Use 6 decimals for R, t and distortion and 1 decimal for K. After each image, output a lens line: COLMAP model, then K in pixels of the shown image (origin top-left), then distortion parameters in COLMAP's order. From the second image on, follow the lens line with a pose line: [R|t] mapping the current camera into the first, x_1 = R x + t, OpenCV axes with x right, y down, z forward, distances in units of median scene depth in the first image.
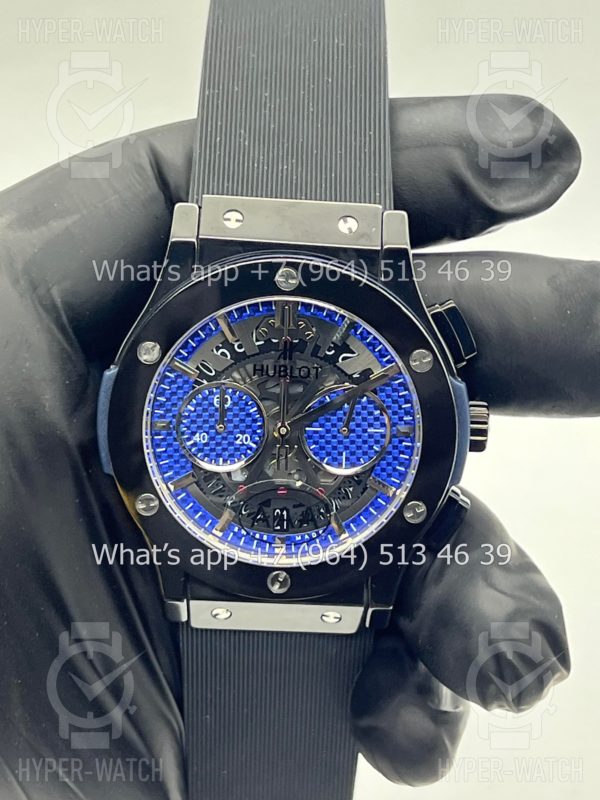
lens RADIAL K [[1792.3, 0, 300.0], [0, 1792.3, 400.0], [0, 0, 1]] dist [0.113970, 0.140634]
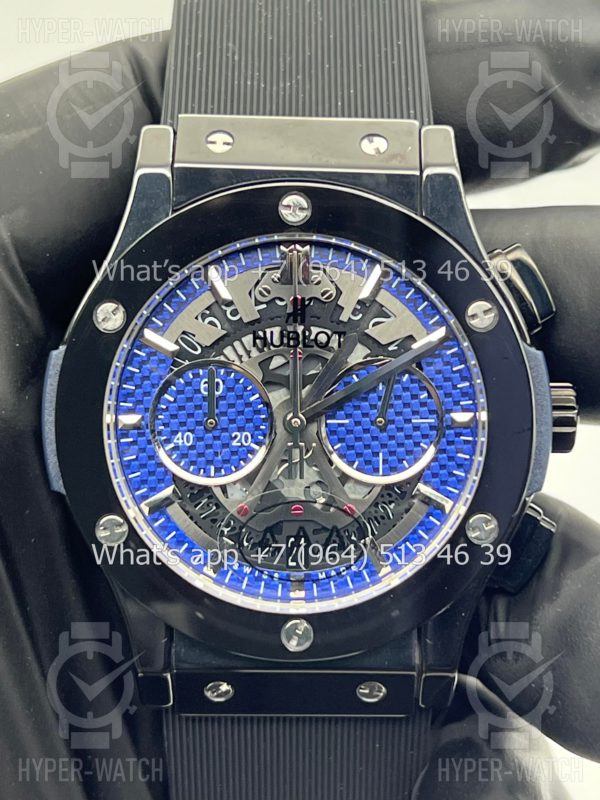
lens RADIAL K [[1792.3, 0, 300.0], [0, 1792.3, 400.0], [0, 0, 1]] dist [0.113970, 0.140634]
pose [[0.999374, -0.033855, -0.010300, 0.000056], [0.031909, 0.987969, -0.151326, 0.117842], [0.015299, 0.150902, 0.988430, 0.275322]]
